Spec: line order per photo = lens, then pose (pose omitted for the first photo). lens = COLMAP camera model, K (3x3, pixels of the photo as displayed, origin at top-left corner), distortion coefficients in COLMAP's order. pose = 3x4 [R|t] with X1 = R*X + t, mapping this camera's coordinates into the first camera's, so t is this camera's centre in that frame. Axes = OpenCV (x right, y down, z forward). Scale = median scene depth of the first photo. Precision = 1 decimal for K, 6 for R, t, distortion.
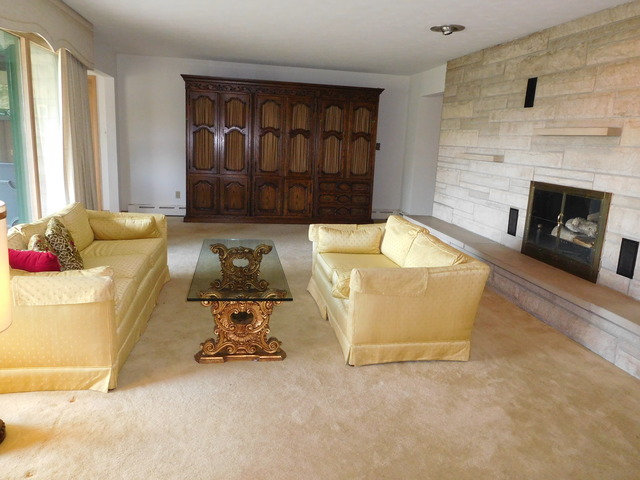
lens RADIAL K [[478.6, 0, 319.8], [0, 478.6, 239.5], [0, 0, 1]] dist [-0.017140, -0.002087]
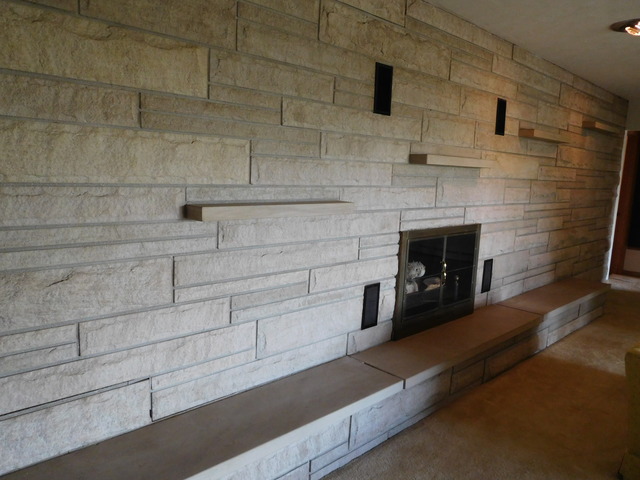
lens RADIAL K [[478.6, 0, 319.8], [0, 478.6, 240.1], [0, 0, 1]] dist [-0.017140, -0.002087]
pose [[-0.548936, -0.199000, 0.811830, -0.028409], [0.102471, 0.947898, 0.301643, -0.316381], [-0.829559, 0.248772, -0.499944, 1.399416]]
